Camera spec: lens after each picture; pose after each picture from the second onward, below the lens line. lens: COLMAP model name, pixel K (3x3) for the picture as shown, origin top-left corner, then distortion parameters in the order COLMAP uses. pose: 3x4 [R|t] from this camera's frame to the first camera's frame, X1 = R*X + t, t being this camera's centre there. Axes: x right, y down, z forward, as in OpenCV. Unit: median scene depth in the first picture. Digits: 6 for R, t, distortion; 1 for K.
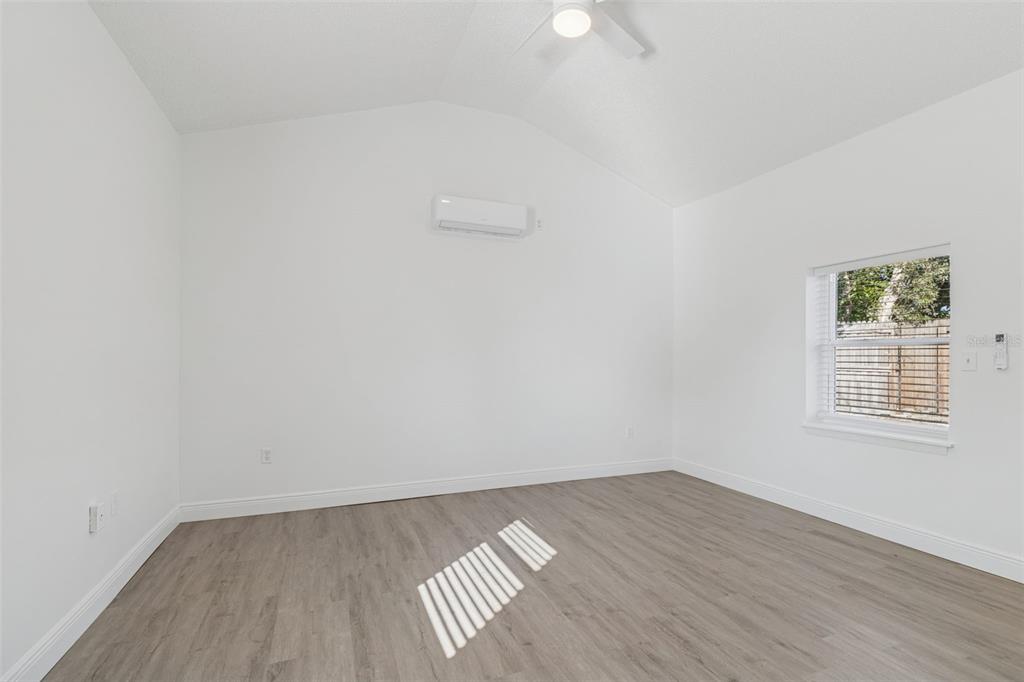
lens RADIAL K [[463.6, 0, 510.6], [0, 463.6, 349.0], [0, 0, 1]] dist [0.002010, -0.000020]
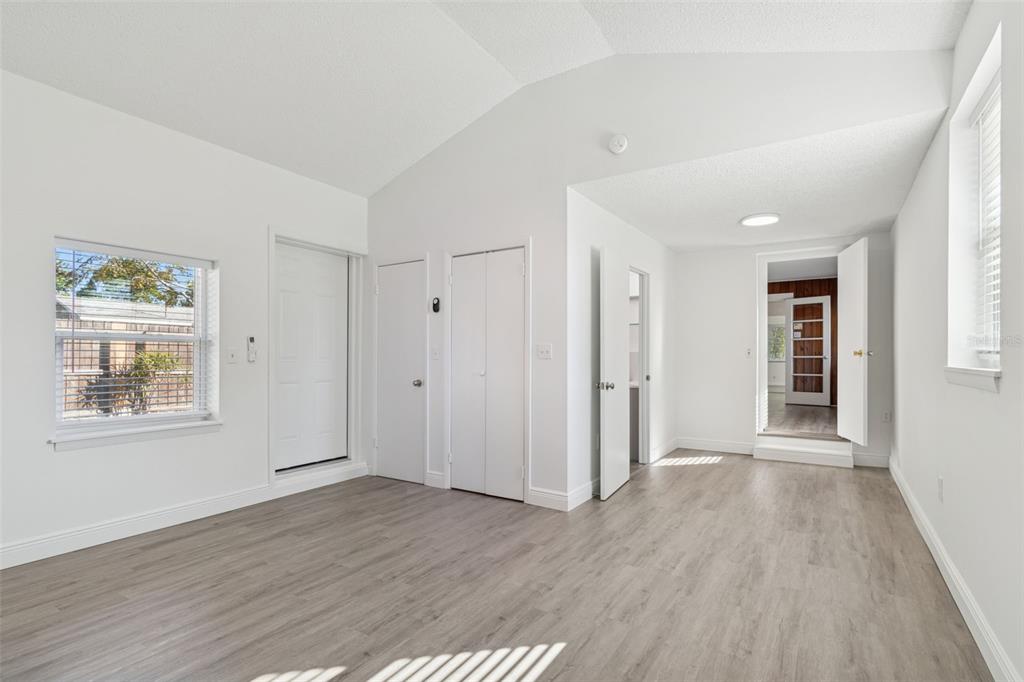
lens RADIAL K [[463.6, 0, 541.5], [0, 463.6, 357.3], [0, 0, 1]] dist [0.002010, -0.000020]
pose [[-0.590294, -0.005766, 0.807168, -0.624973], [-0.016361, 0.999855, -0.004823, 0.022874], [-0.807023, -0.016053, -0.590302, 1.112584]]
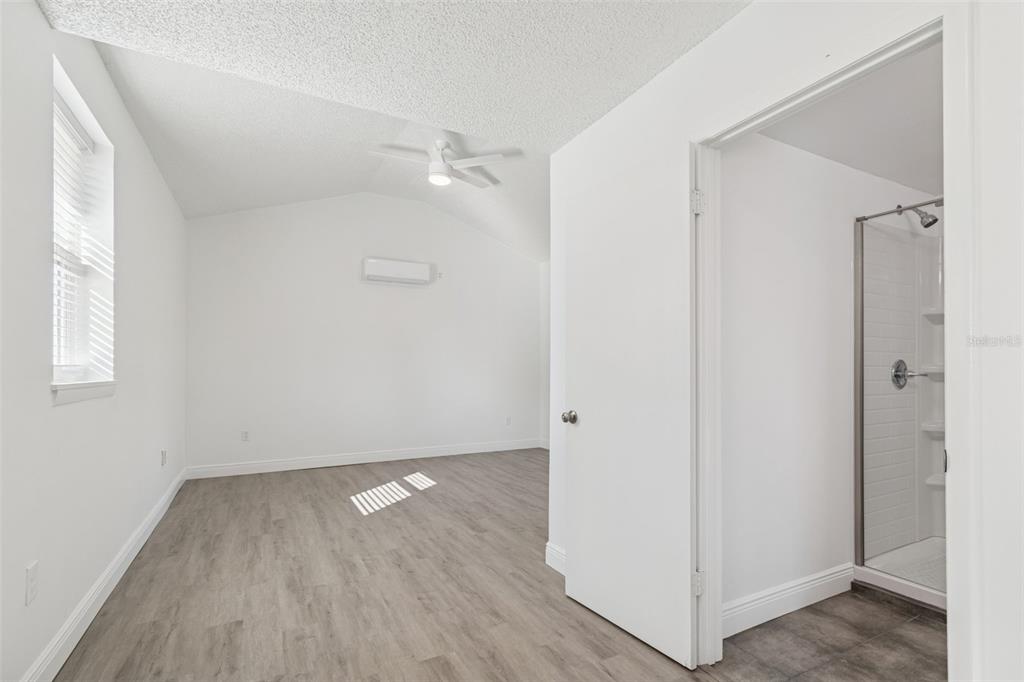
lens RADIAL K [[463.6, 0, 516.9], [0, 463.6, 360.8], [0, 0, 1]] dist [0.002010, -0.000020]
pose [[0.991535, -0.002819, 0.129810, 0.179811], [0.002884, 0.999996, -0.000313, -0.006680], [-0.129809, 0.000685, 0.991539, -0.743197]]
